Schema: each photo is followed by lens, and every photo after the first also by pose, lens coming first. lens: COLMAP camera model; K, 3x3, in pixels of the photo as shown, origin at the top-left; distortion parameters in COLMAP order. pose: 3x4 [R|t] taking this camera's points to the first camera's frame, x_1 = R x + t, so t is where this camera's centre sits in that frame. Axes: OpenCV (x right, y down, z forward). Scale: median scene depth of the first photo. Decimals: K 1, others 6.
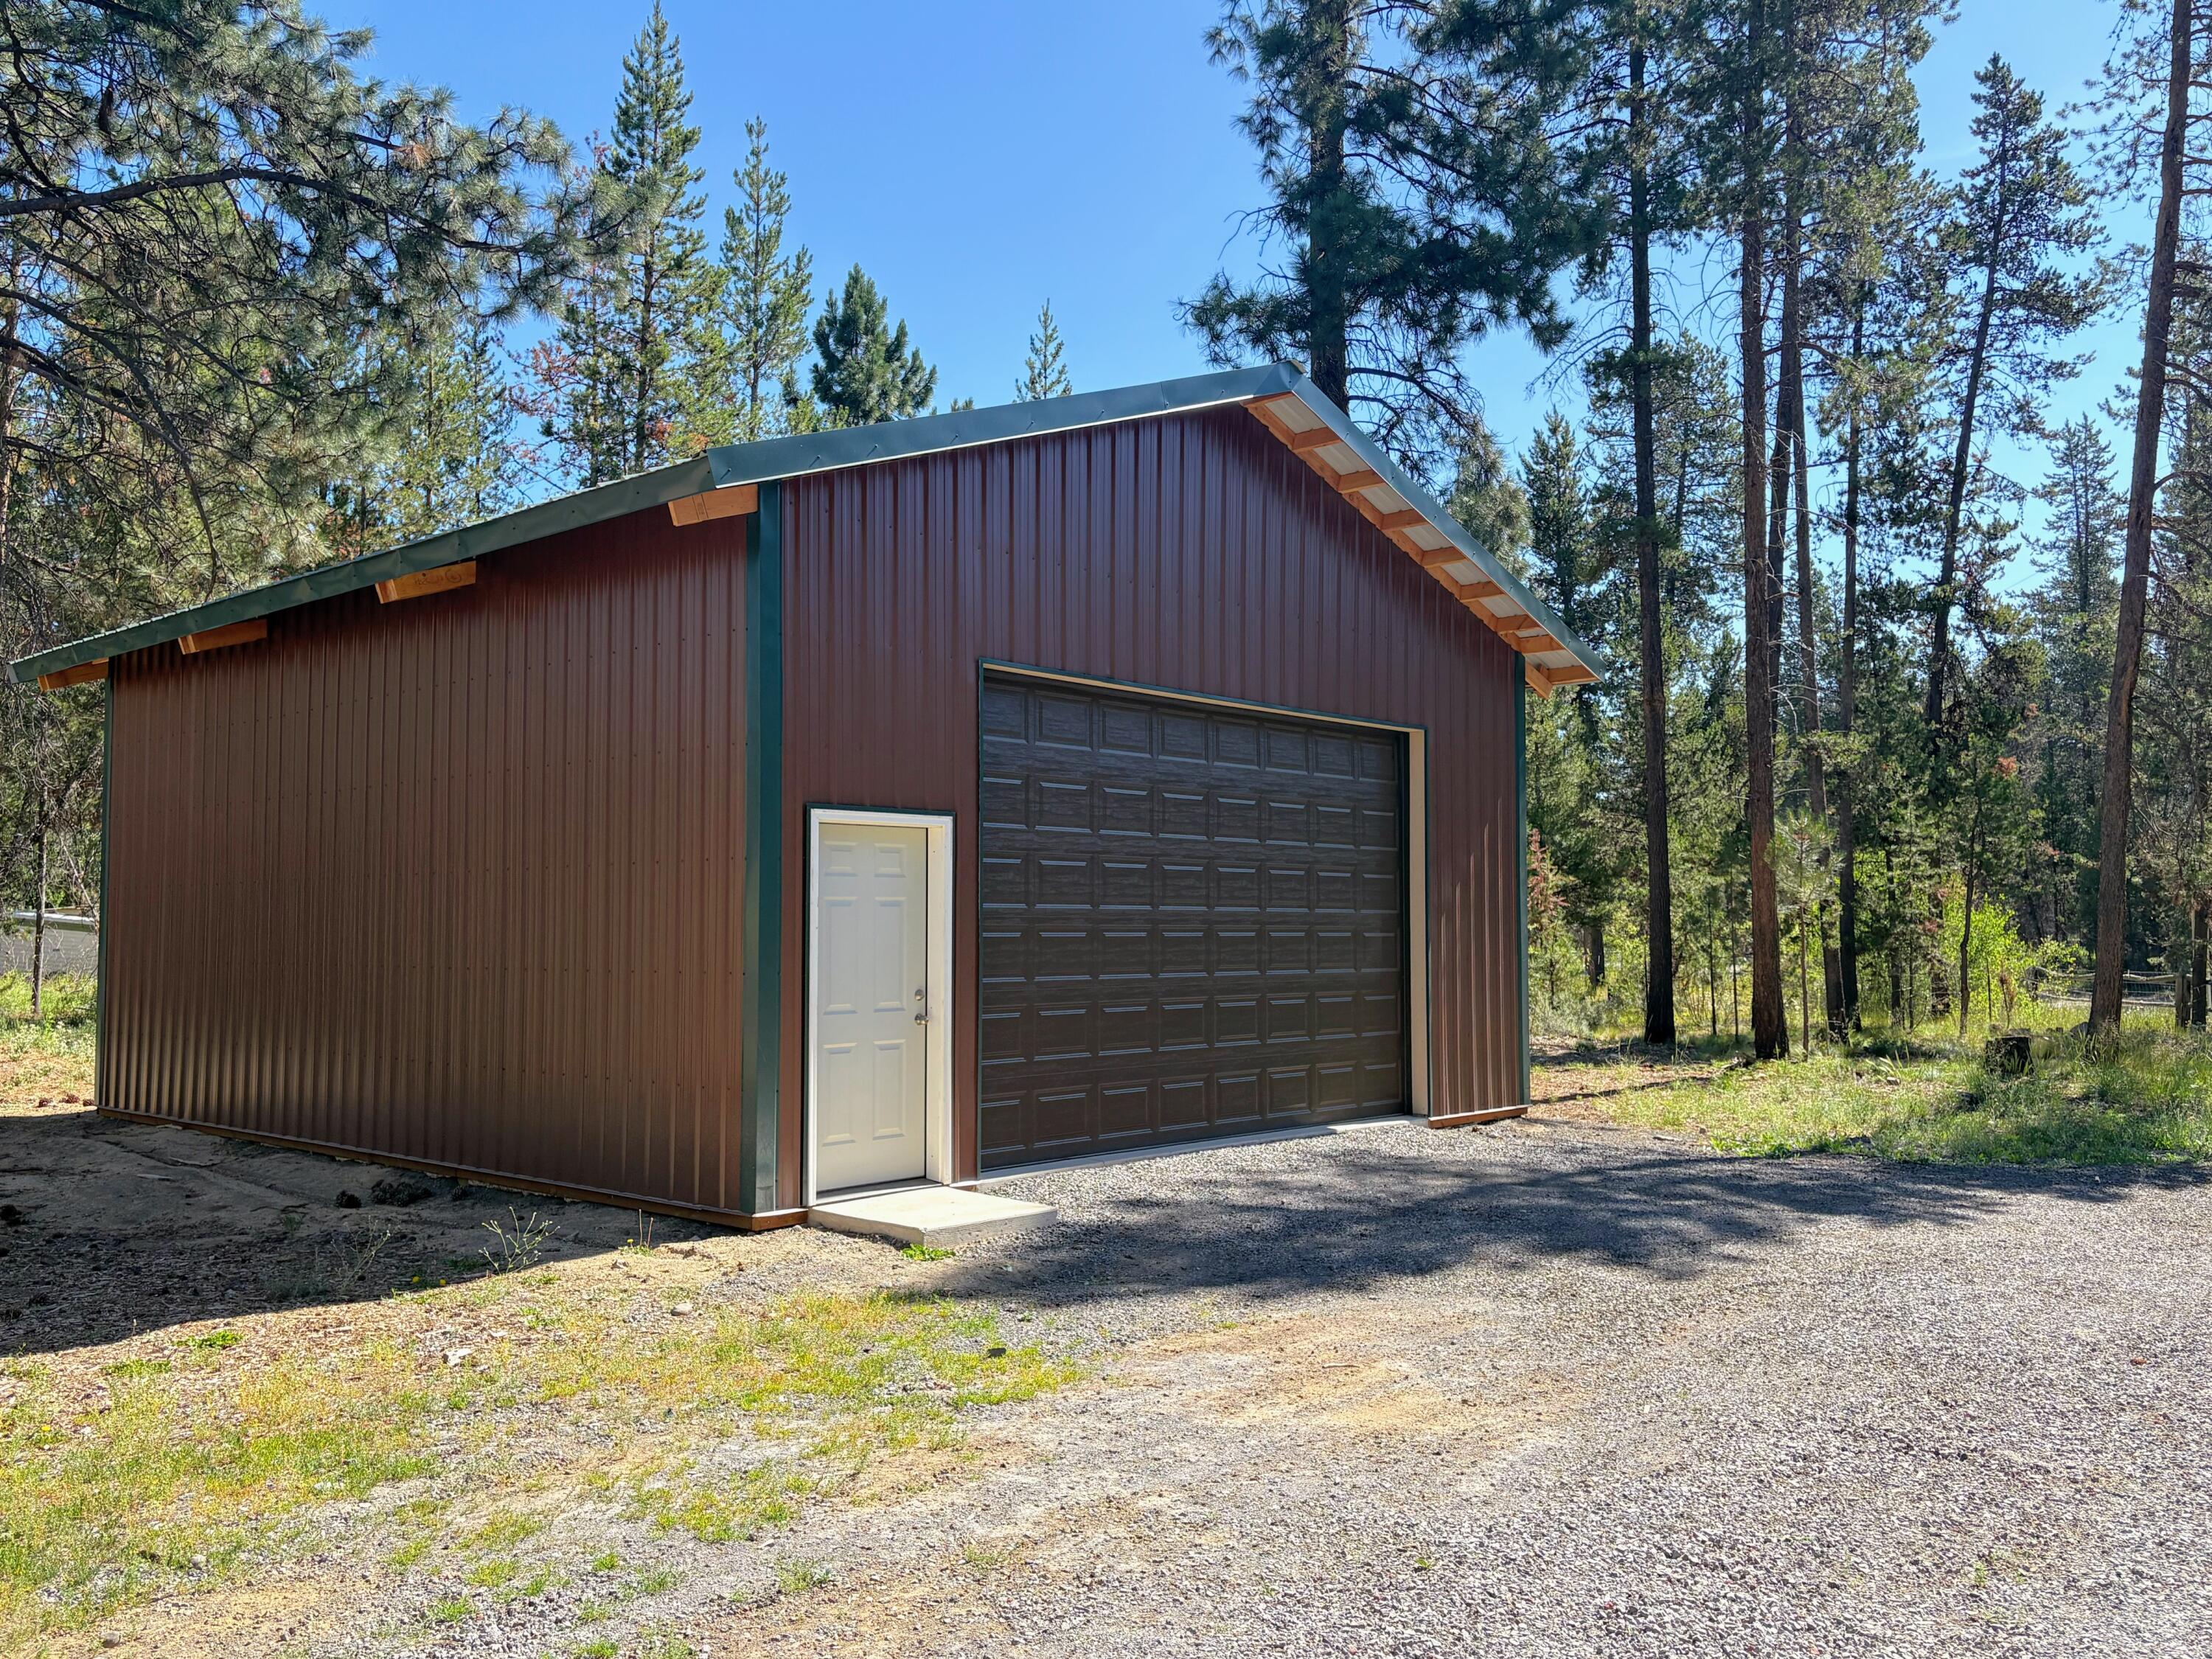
lens RADIAL K [[1759.2, 0, 1097.9], [0, 1759.2, 848.8], [0, 0, 1]] dist [0.034802, -0.036690]
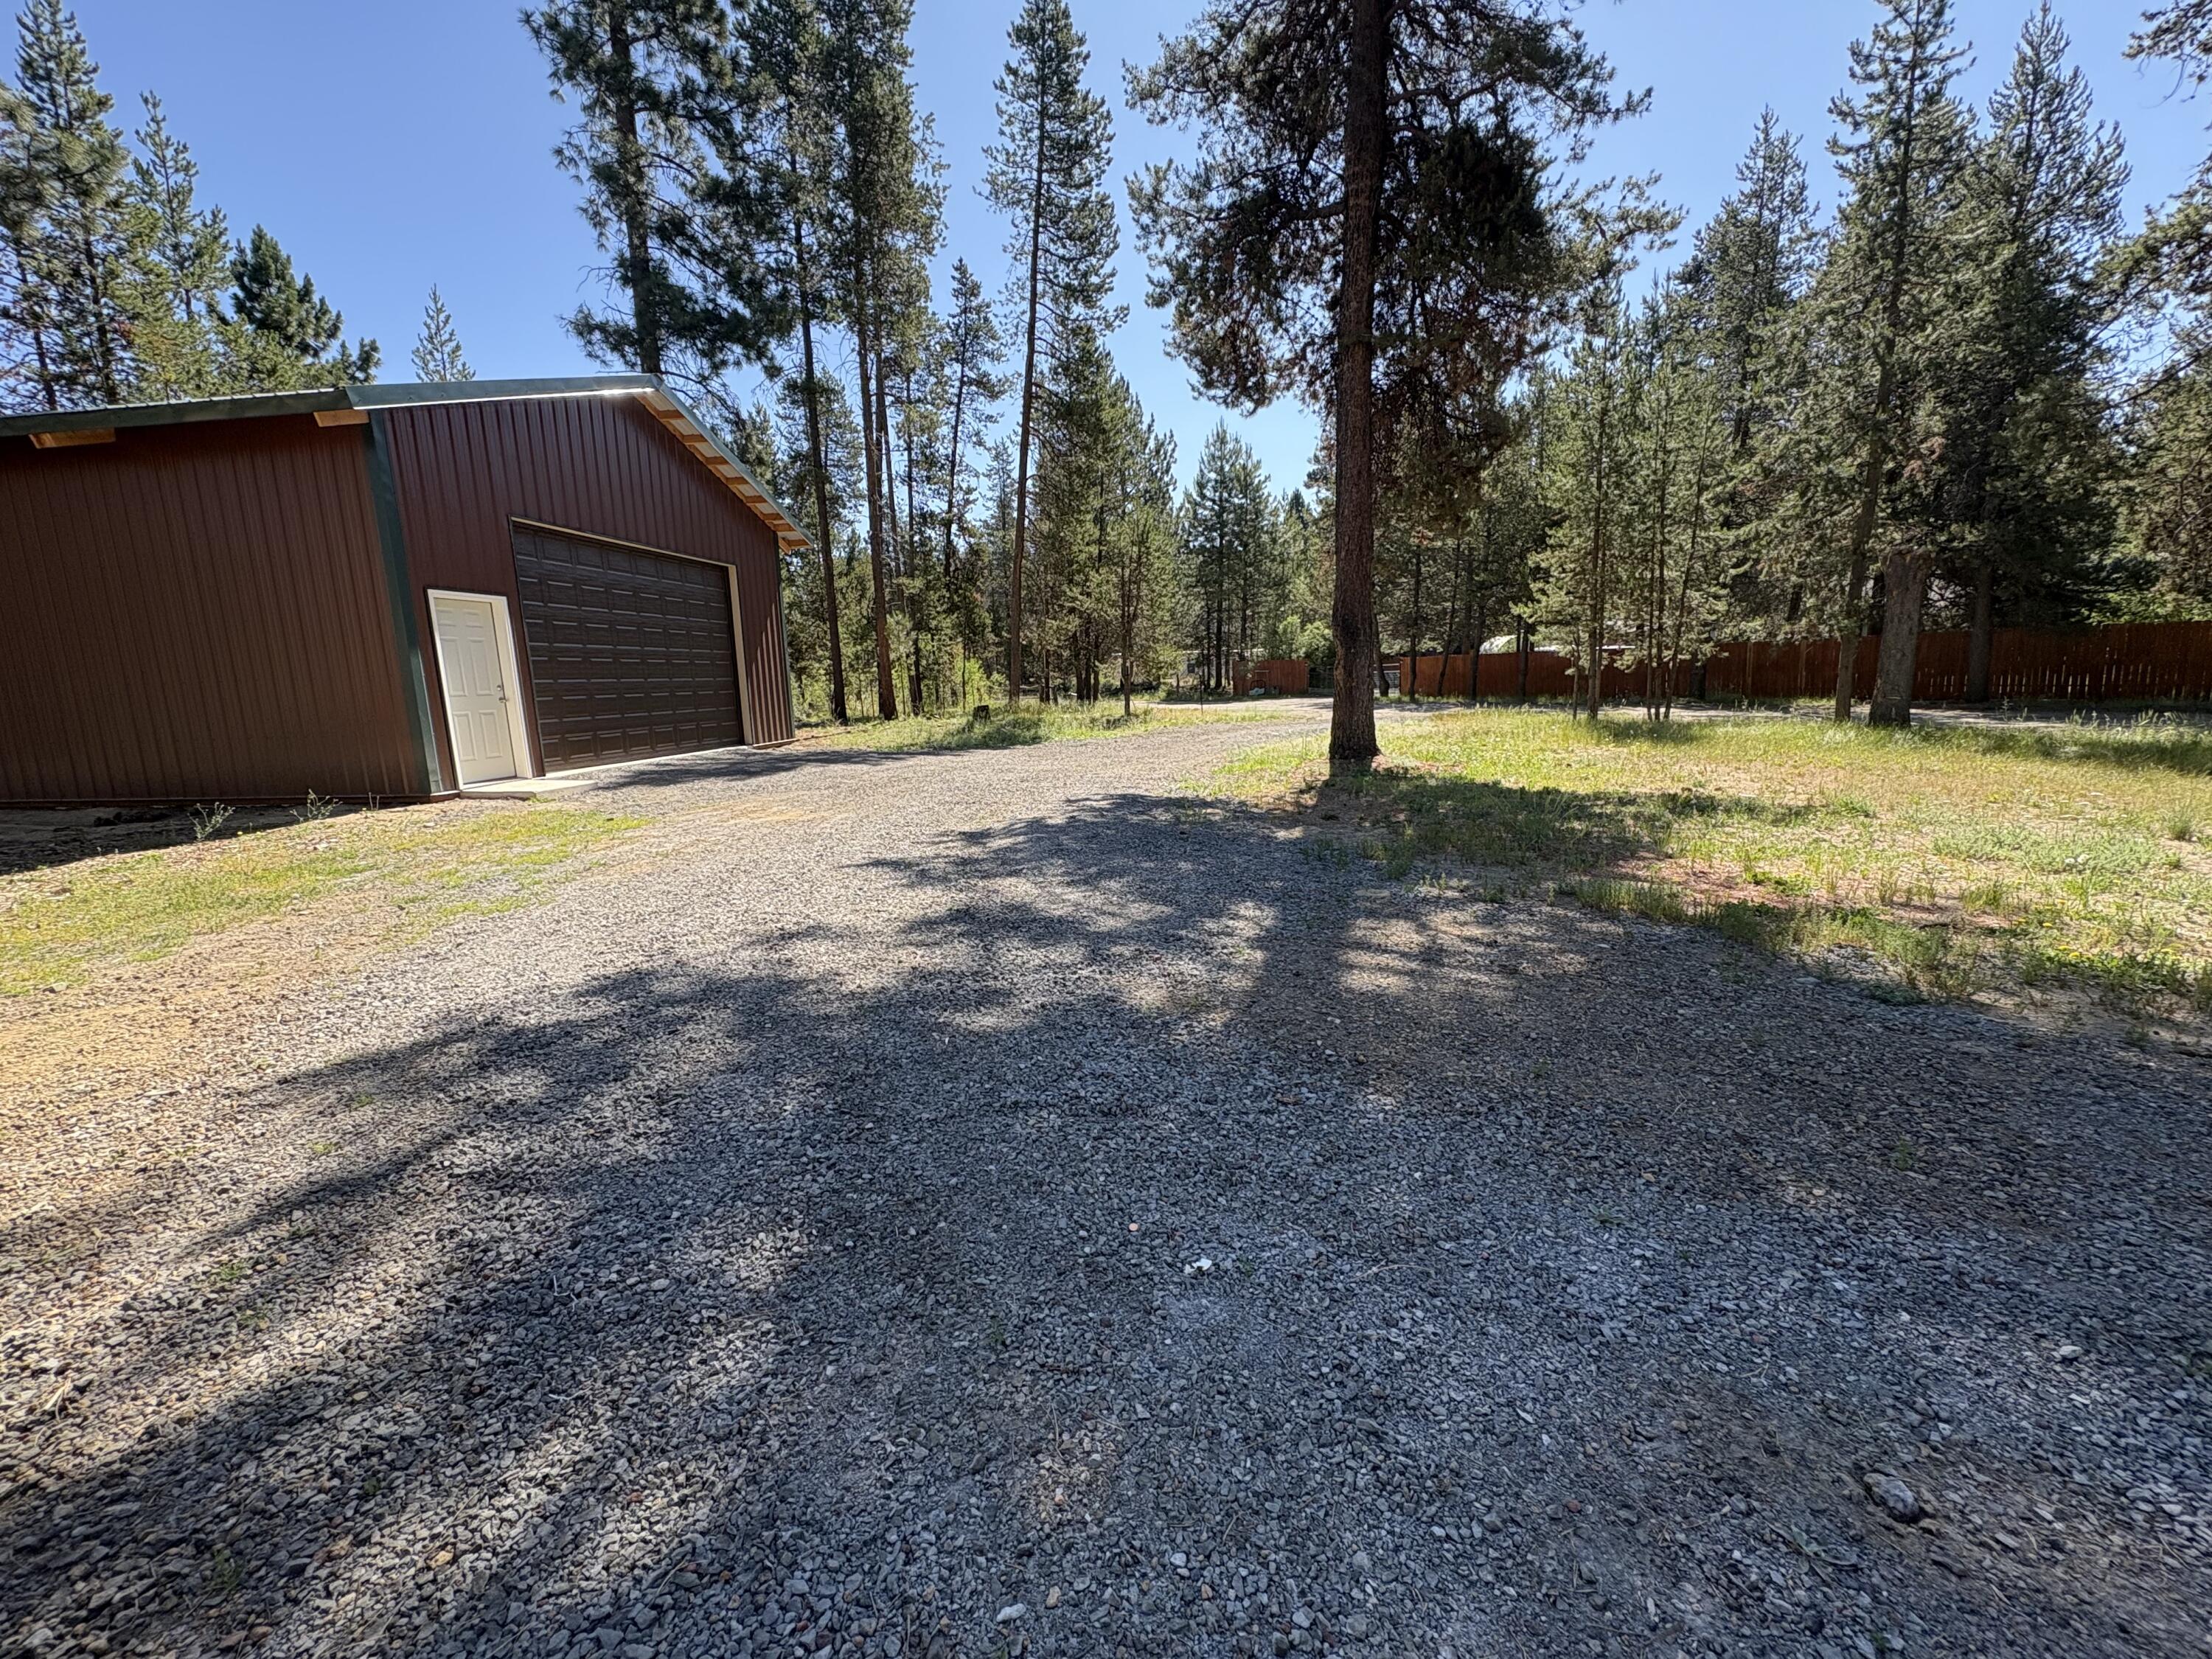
lens RADIAL K [[885.8, 0, 1097.9], [0, 885.8, 825.0], [0, 0, 1]] dist [-0.002714, 0.000709]
pose [[0.821177, -0.118022, 0.558337, -0.048030], [0.003453, 0.979390, 0.201948, 0.013623], [-0.570664, -0.163907, 0.804660, -0.090420]]
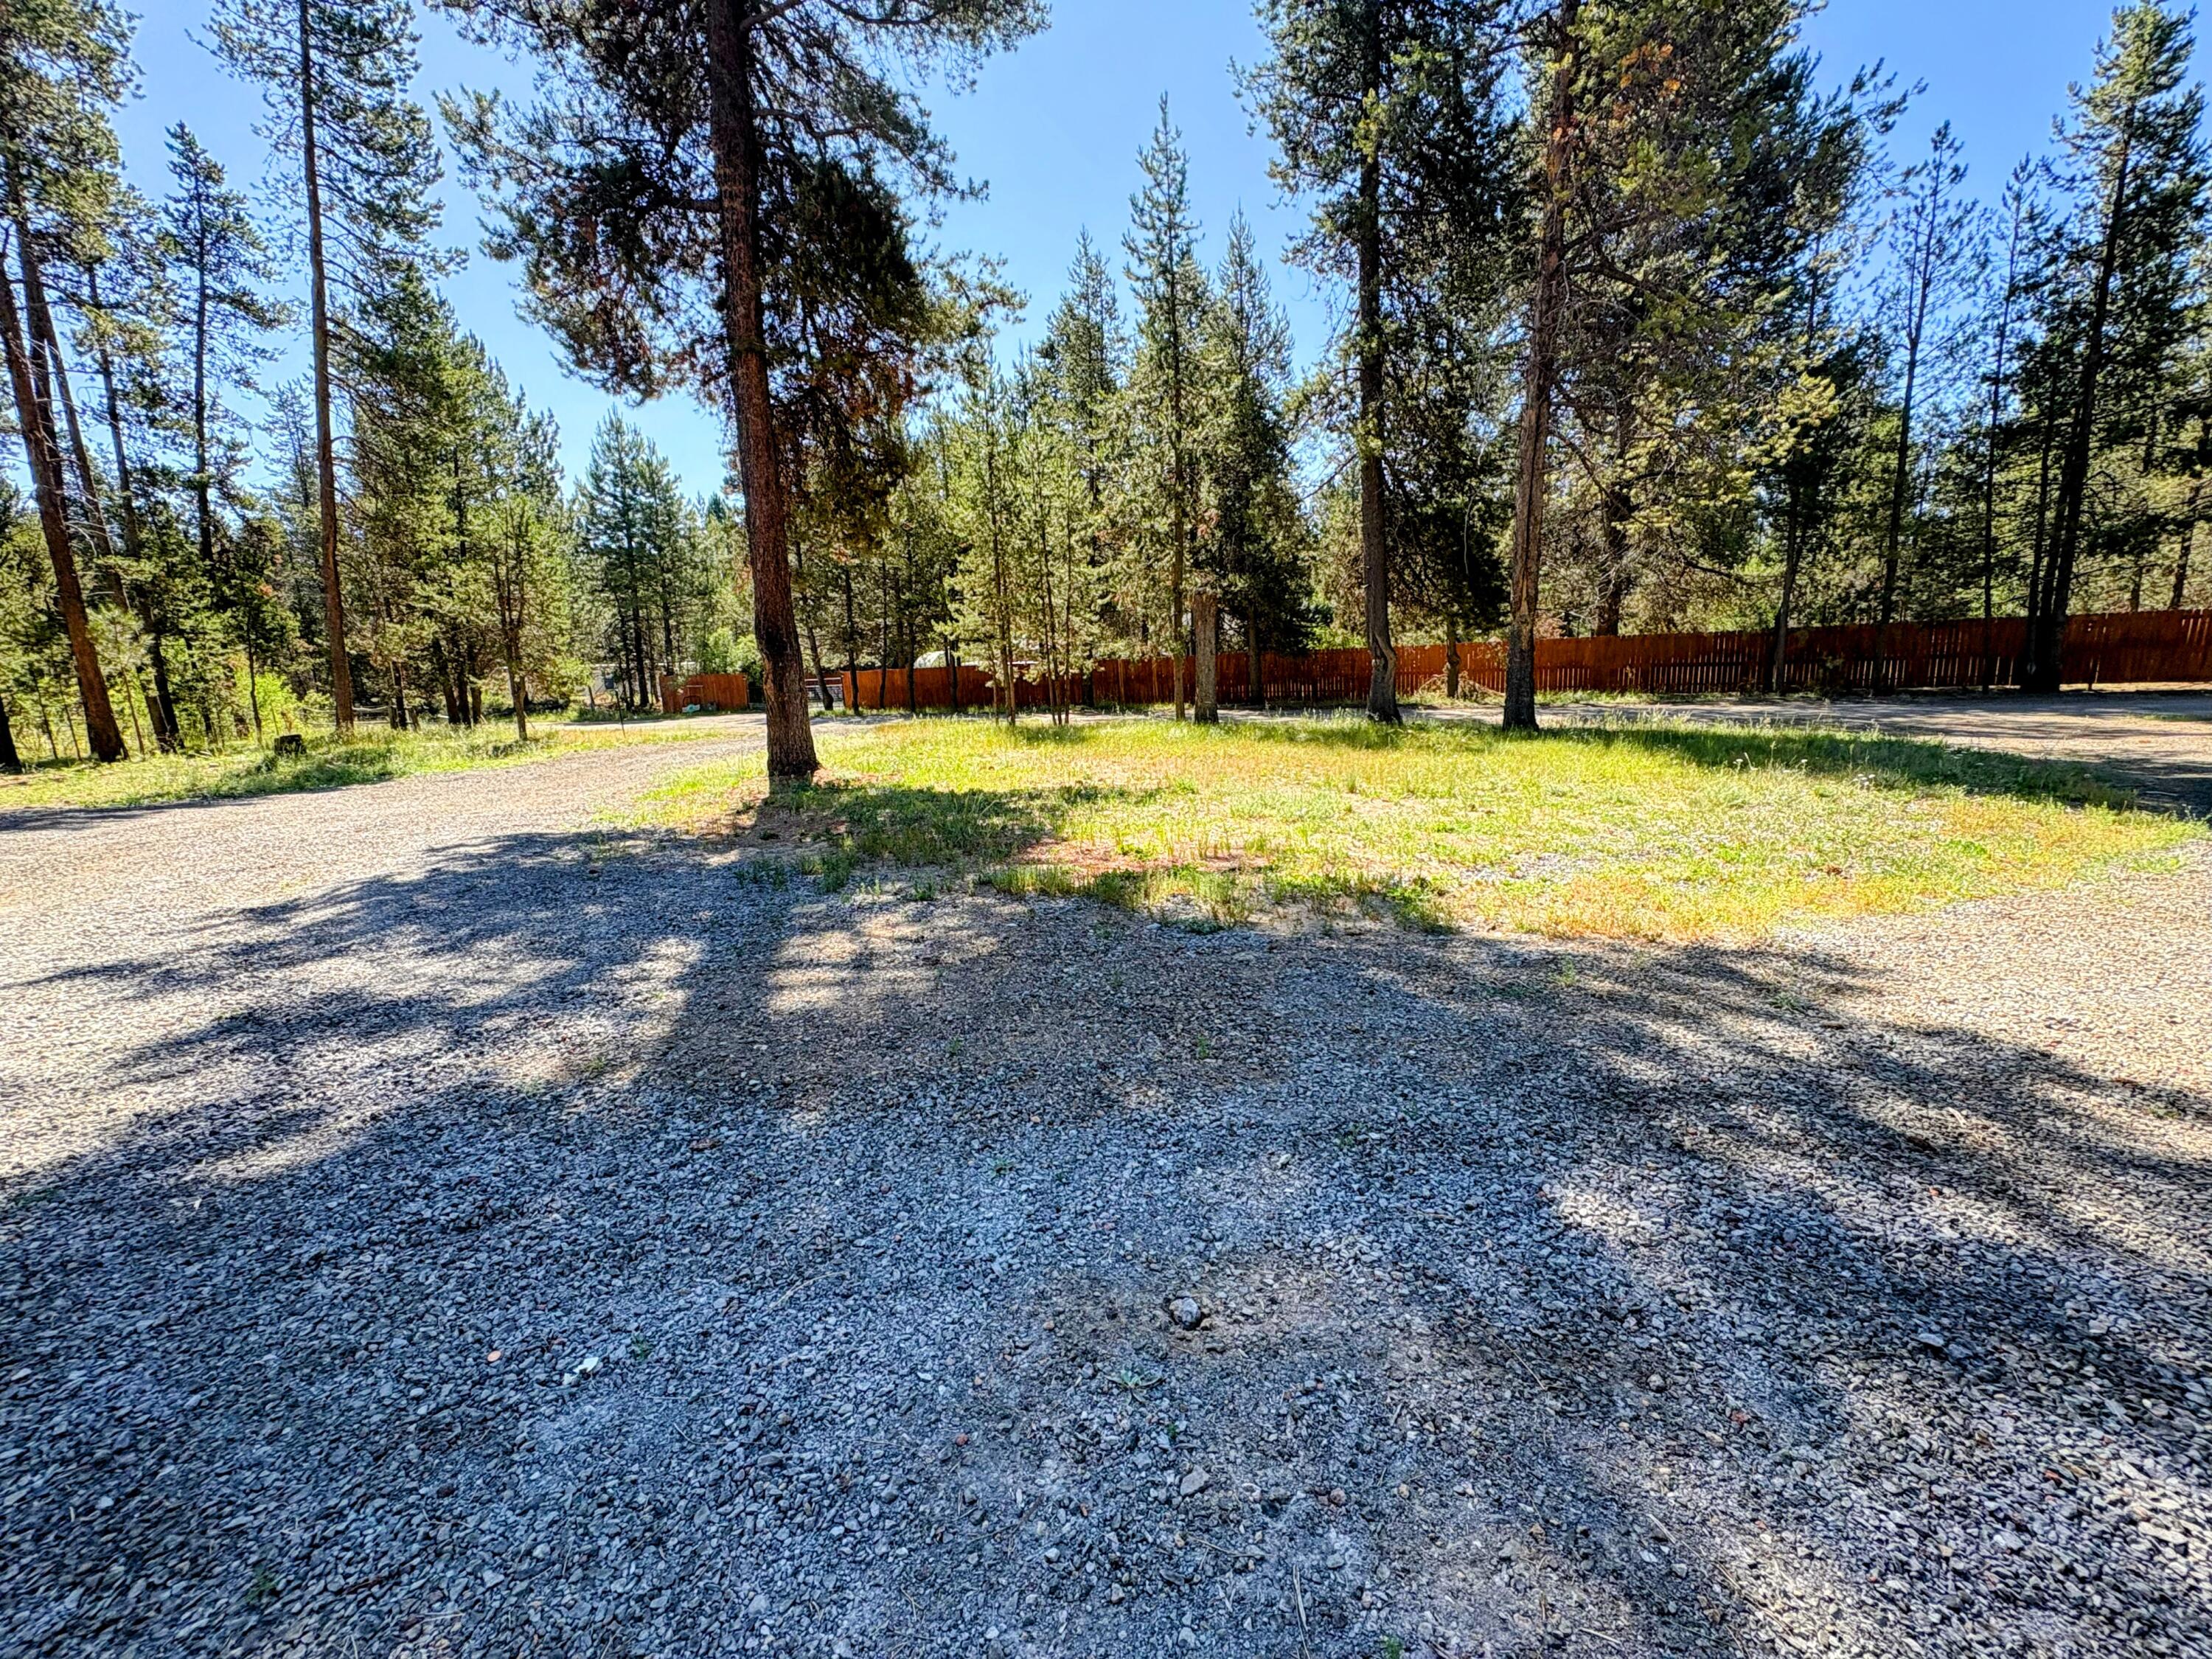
lens RADIAL K [[885.8, 0, 1111.0], [0, 885.8, 824.8], [0, 0, 1]] dist [-0.002714, 0.000709]
pose [[0.345320, -0.171447, 0.922692, -0.043900], [-0.007339, 0.982648, 0.185334, 0.013621], [-0.938456, -0.070771, 0.338070, -0.096089]]
